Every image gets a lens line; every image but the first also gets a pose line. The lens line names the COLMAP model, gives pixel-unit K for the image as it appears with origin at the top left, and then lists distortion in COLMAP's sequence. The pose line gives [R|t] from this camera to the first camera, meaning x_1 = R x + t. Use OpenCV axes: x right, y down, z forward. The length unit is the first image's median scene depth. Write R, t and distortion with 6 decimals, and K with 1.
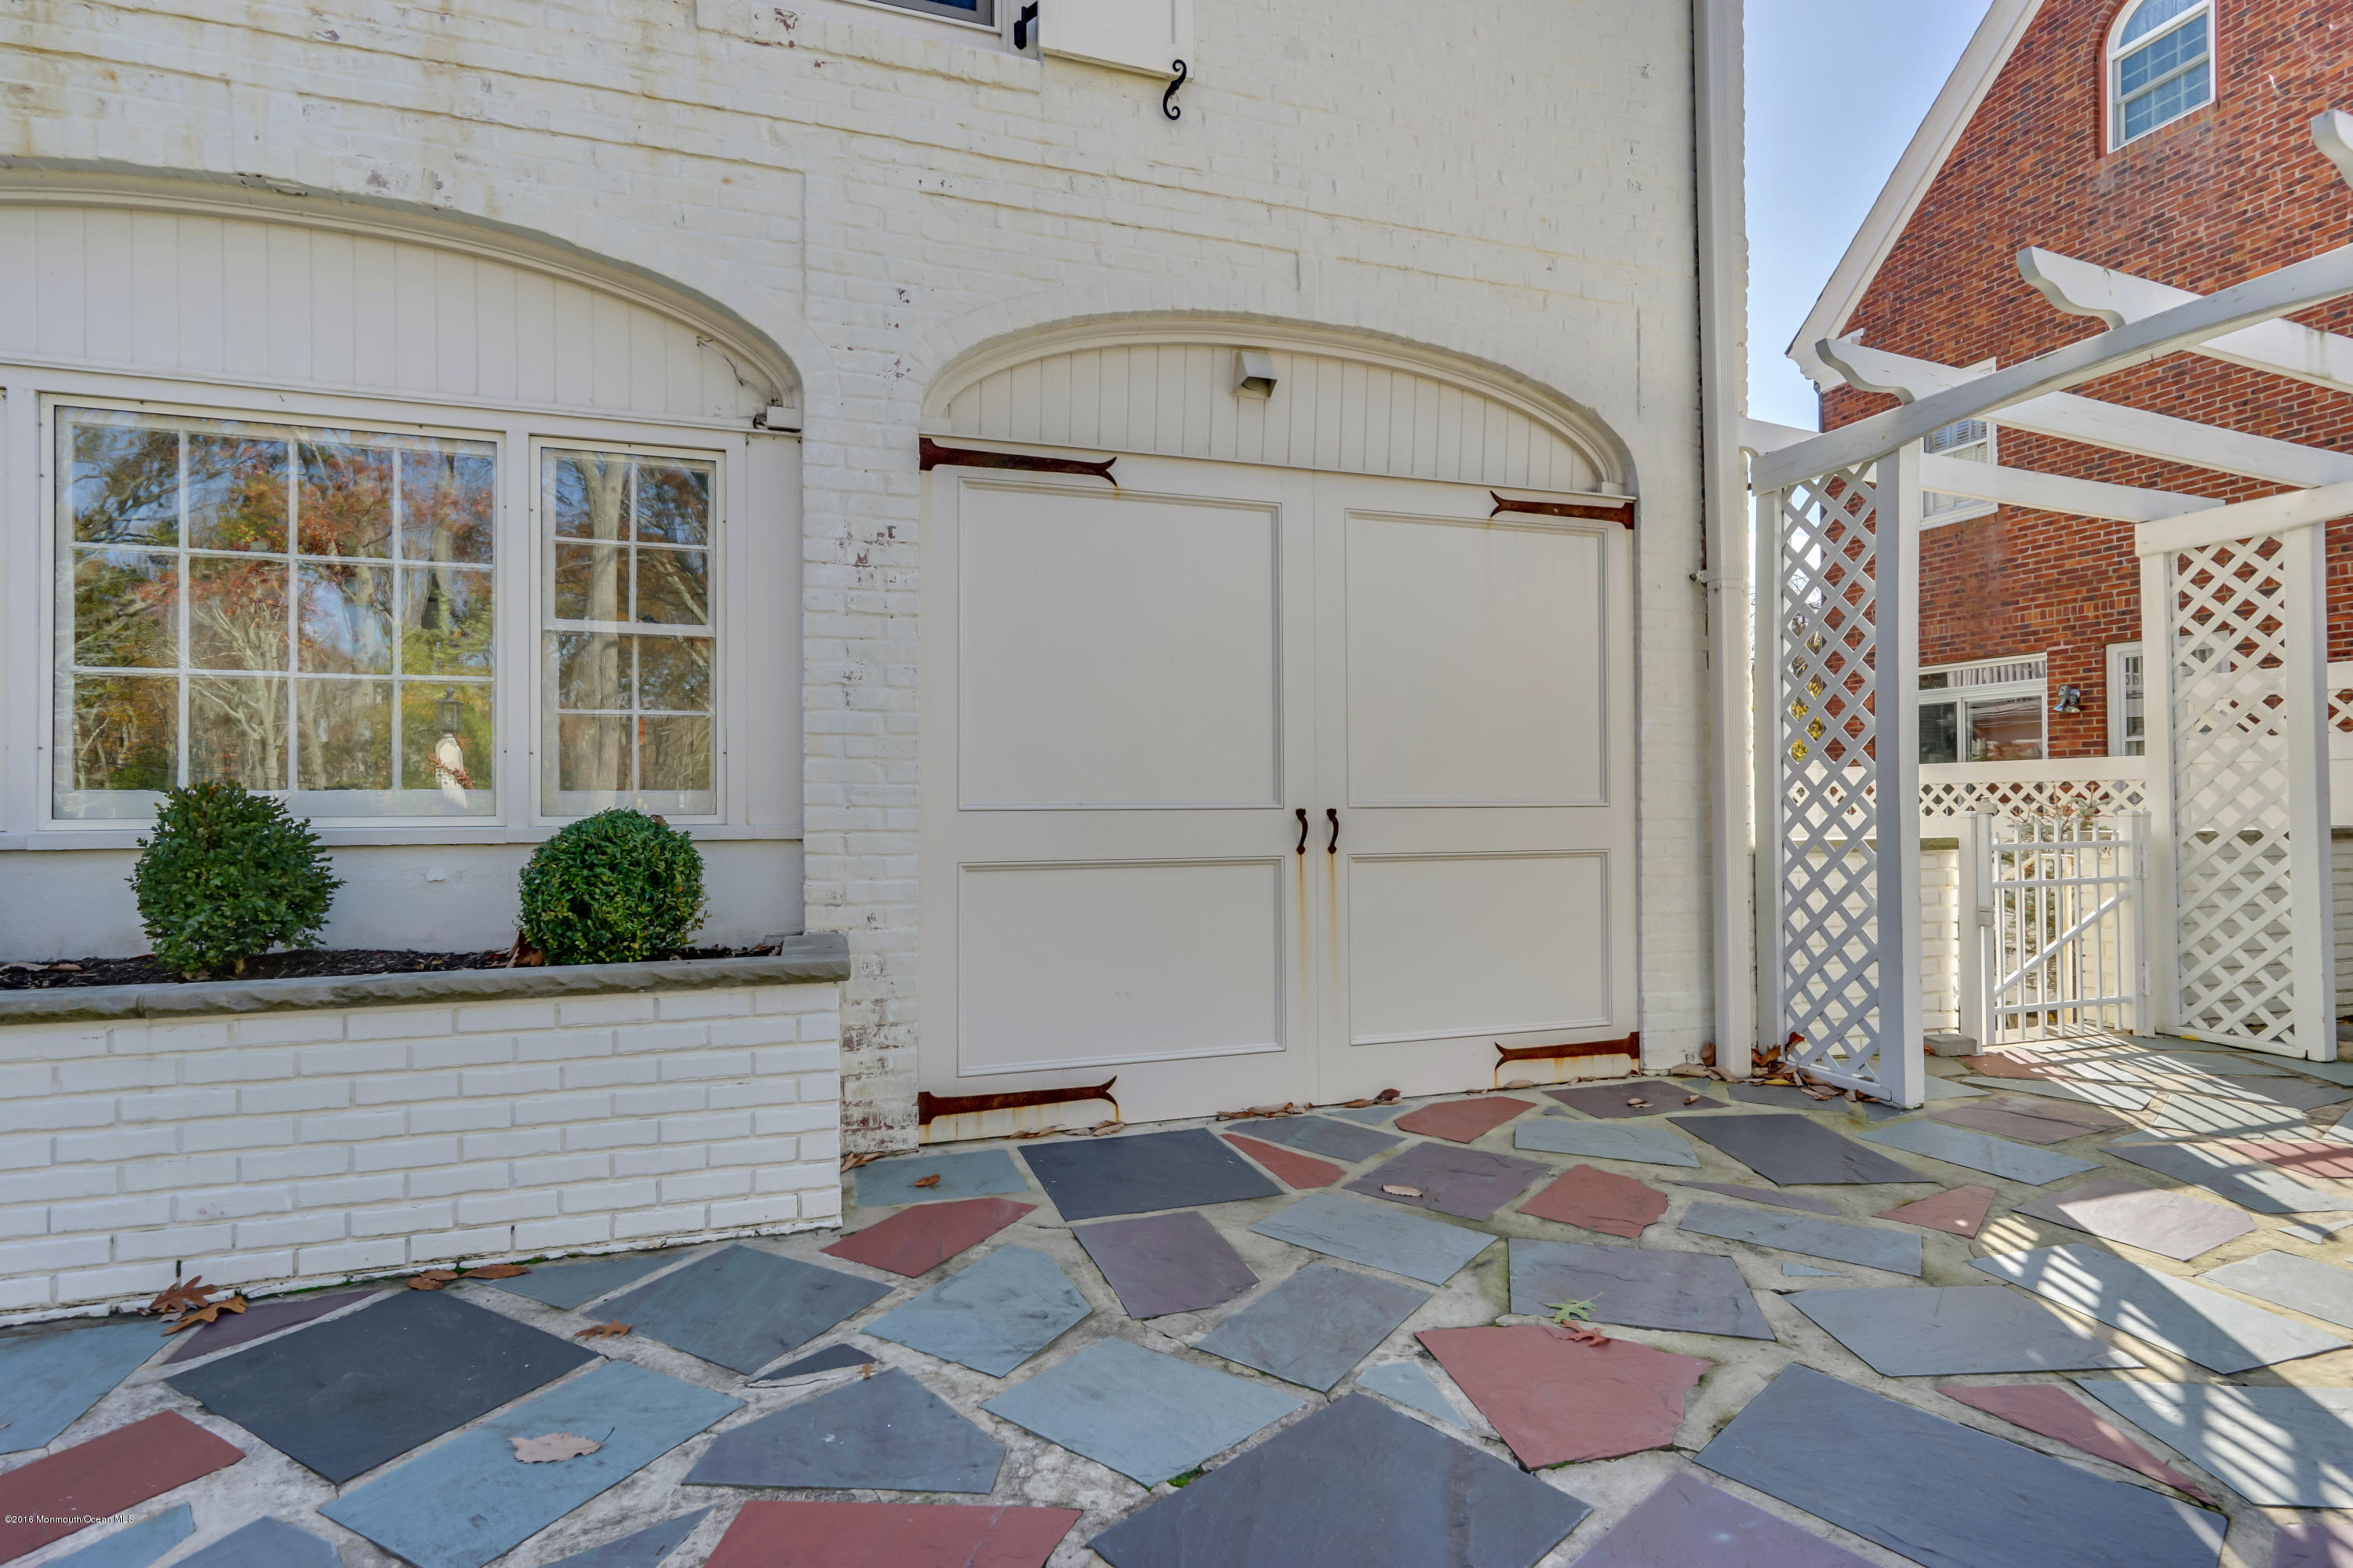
lens RADIAL K [[1133.0, 0, 1242.5], [0, 1133.0, 771.8], [0, 0, 1]] dist [0.006526, 0.000589]
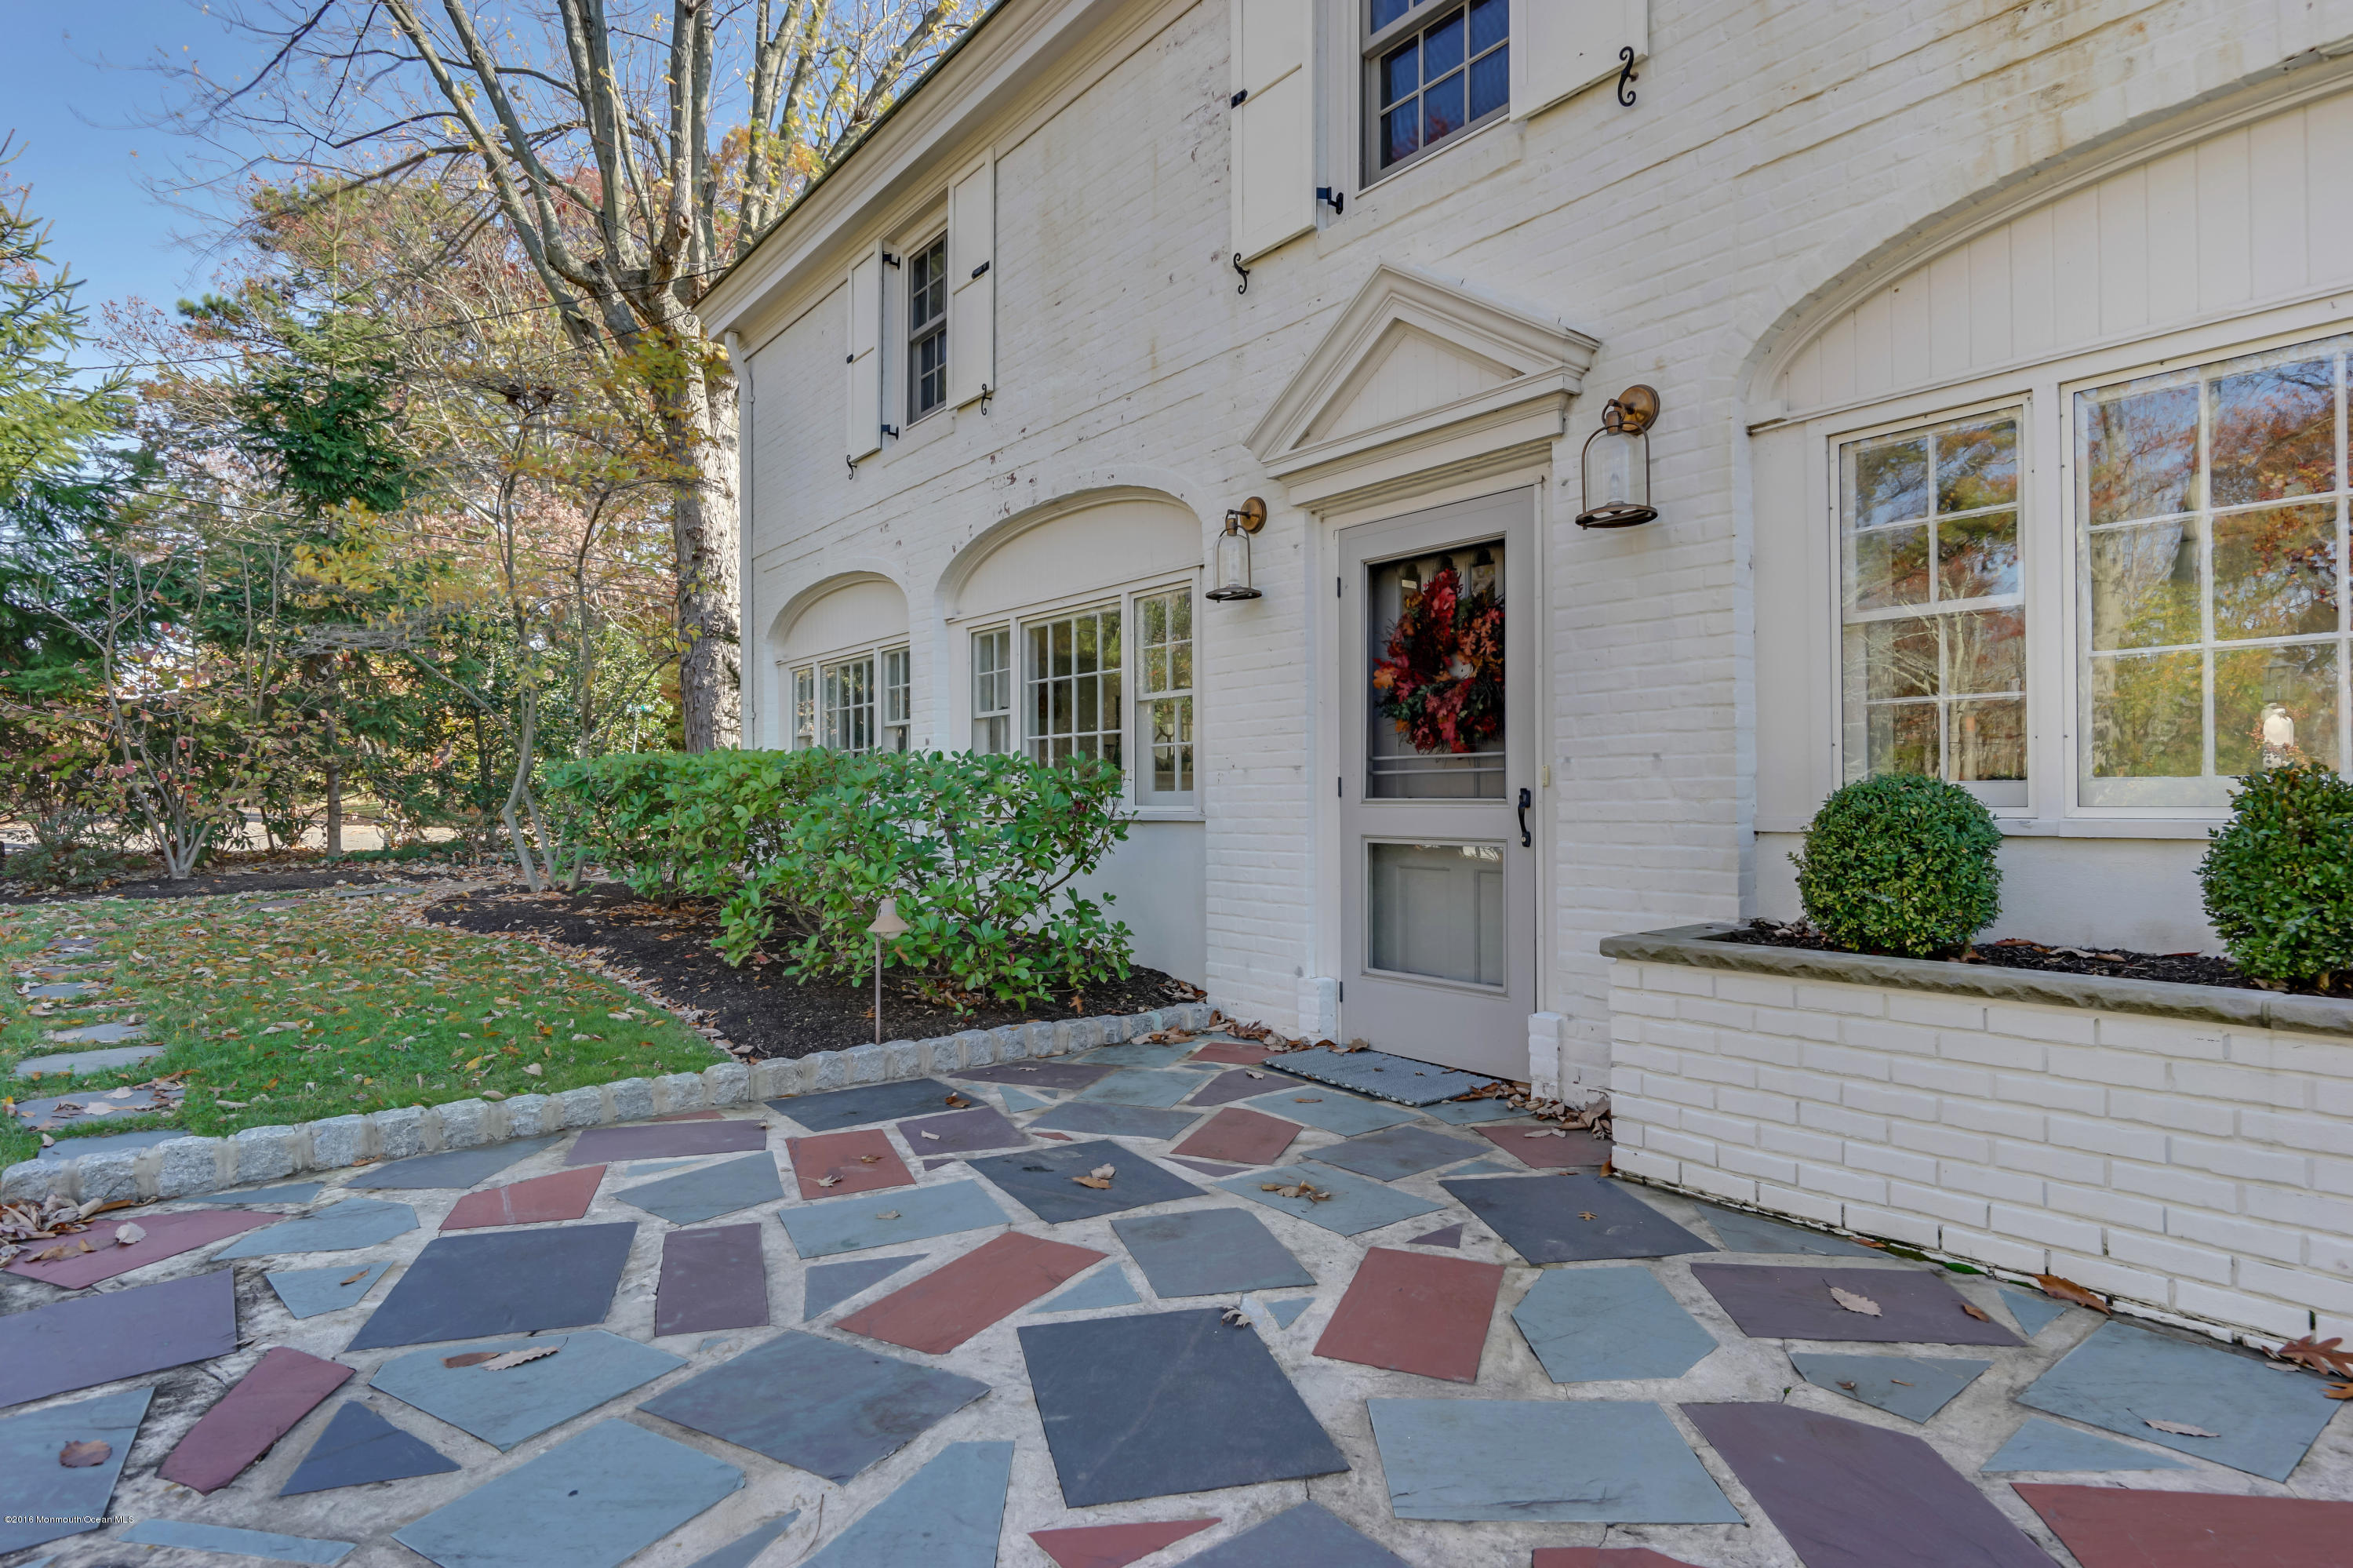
lens RADIAL K [[1218.8, 0, 1185.0], [0, 1218.8, 779.3], [0, 0, 1]] dist [-0.005346, -0.000300]
pose [[0.346459, -0.011783, -0.937991, -0.285463], [0.026824, 0.999637, -0.002650, -0.000513], [0.937681, -0.024243, 0.346649, -0.098737]]
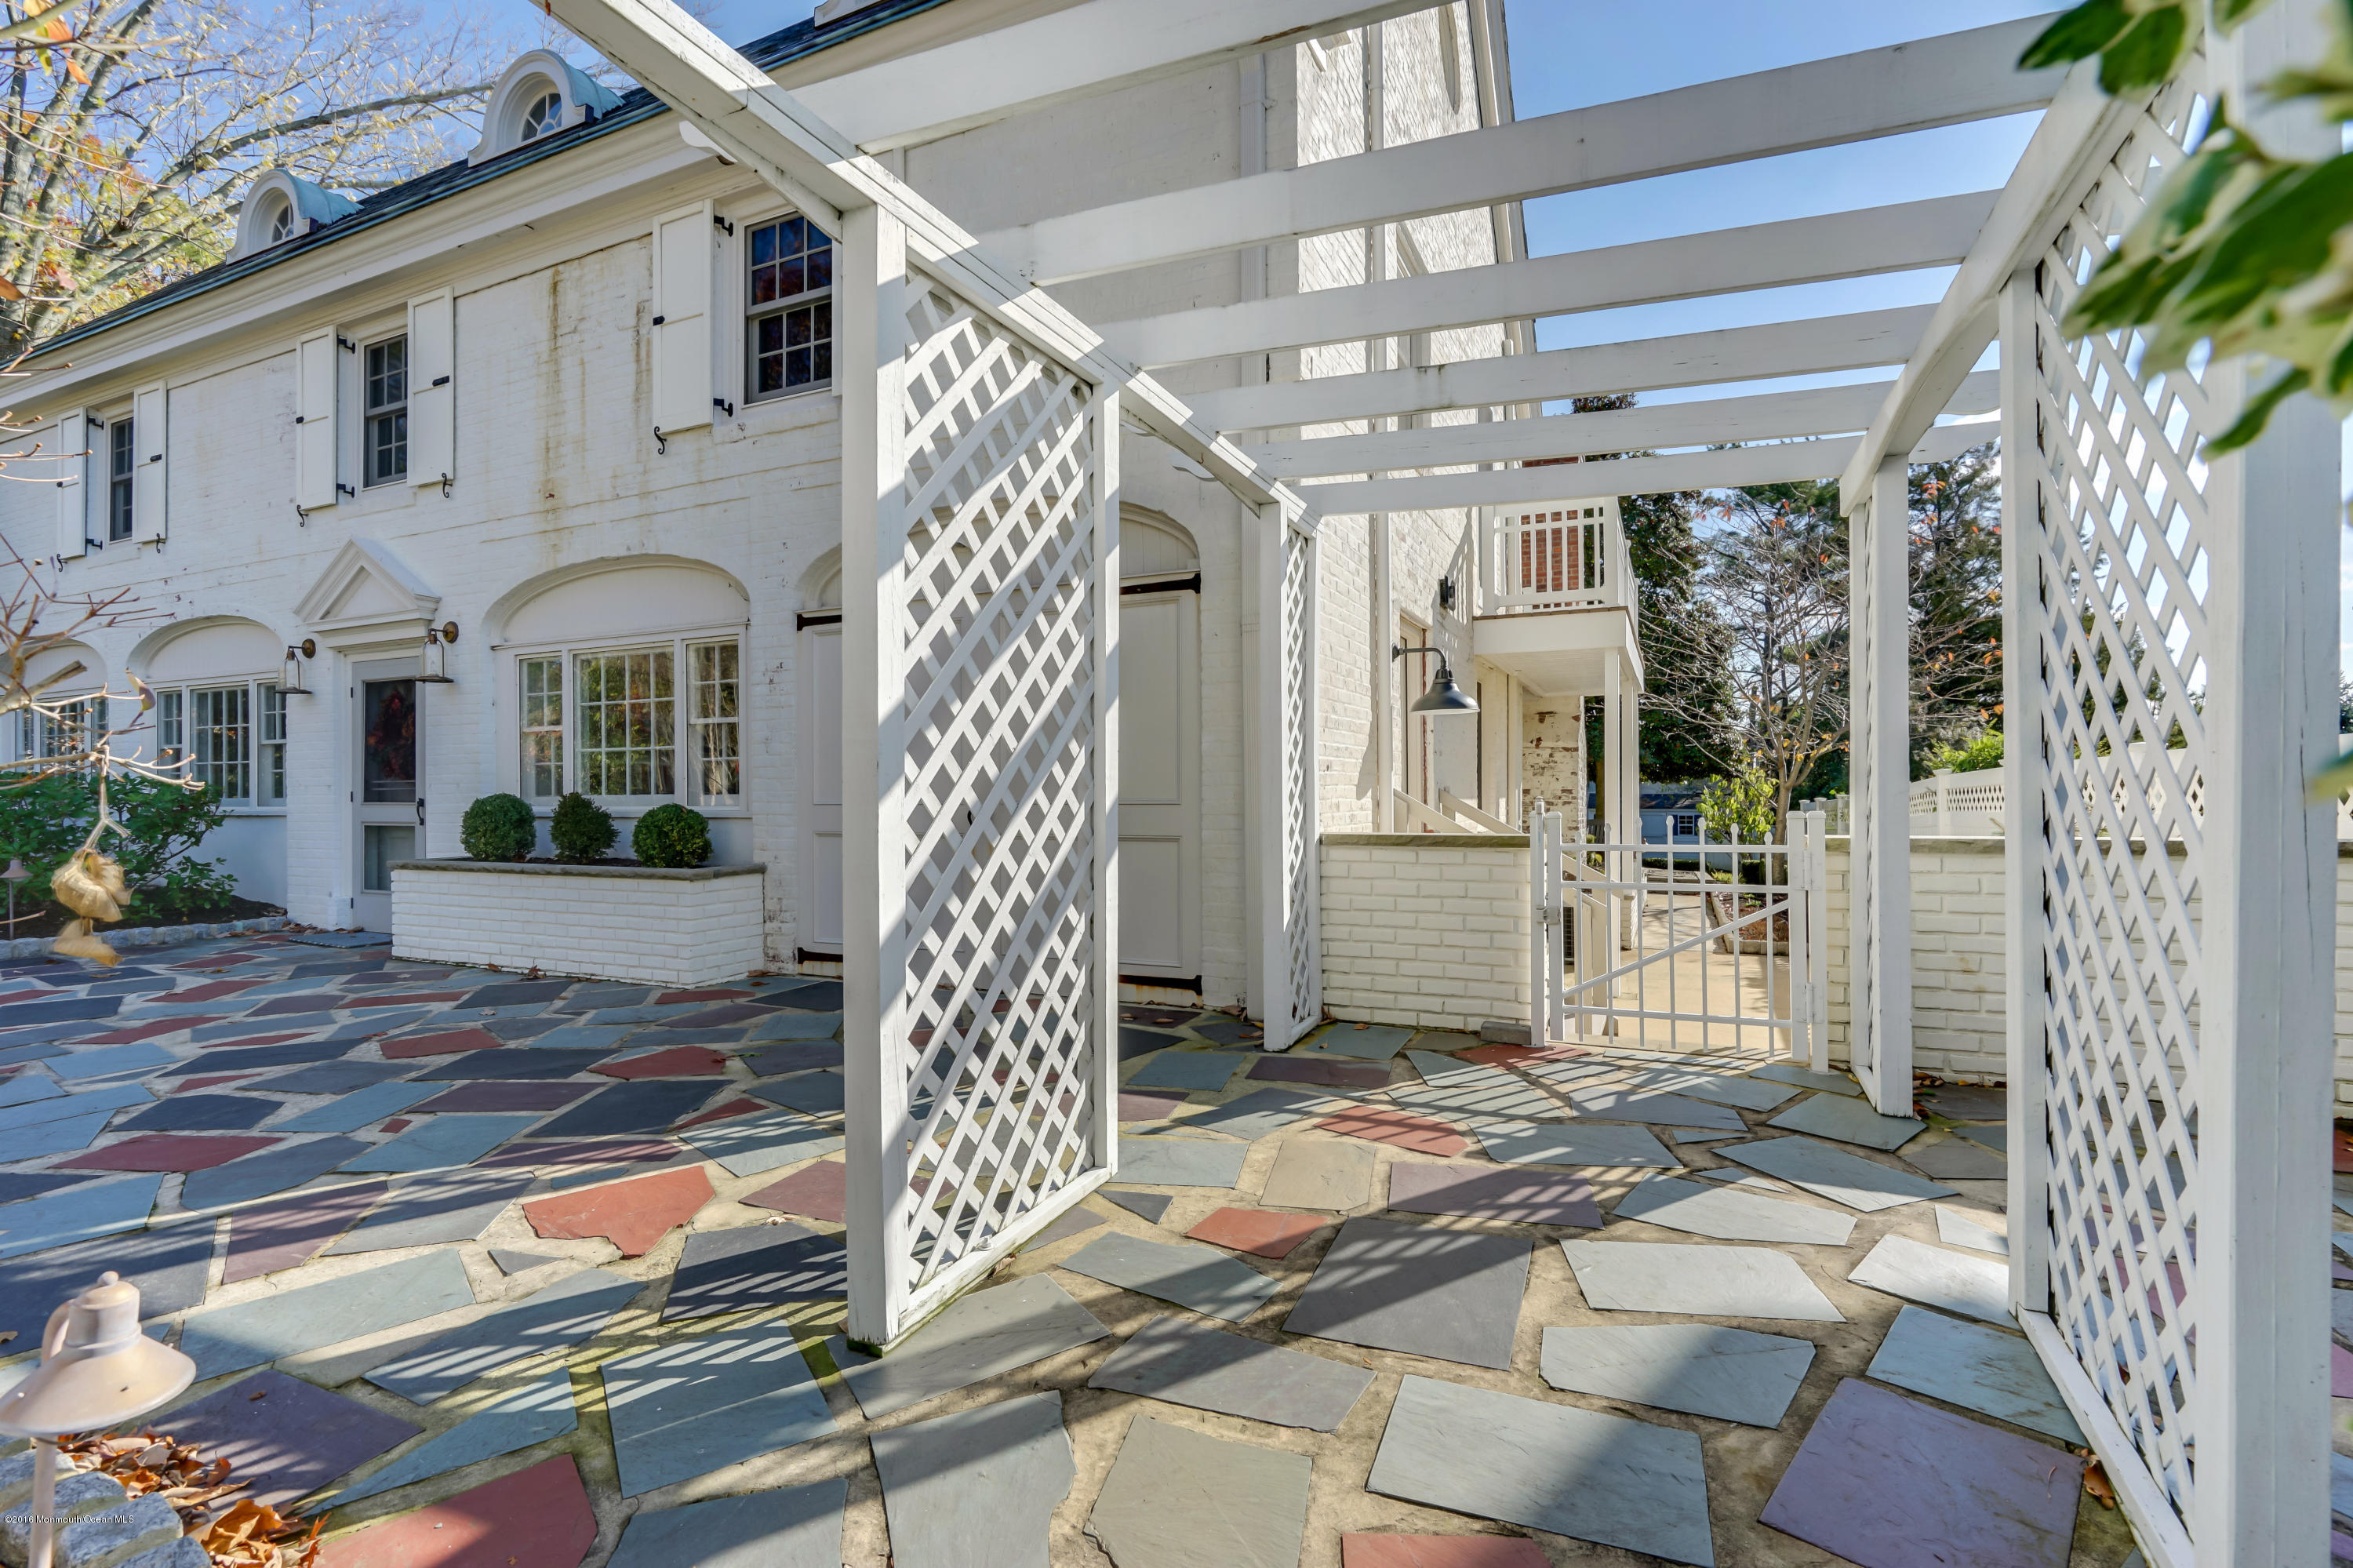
lens RADIAL K [[1029.9, 0, 1102.7], [0, 1029.9, 780.0], [0, 0, 1]] dist [-0.002536, 0.000229]
pose [[0.722033, -0.008499, -0.691807, 1.387742], [0.022135, 0.999696, 0.010820, -0.017032], [0.691505, -0.023125, 0.722002, 0.078433]]
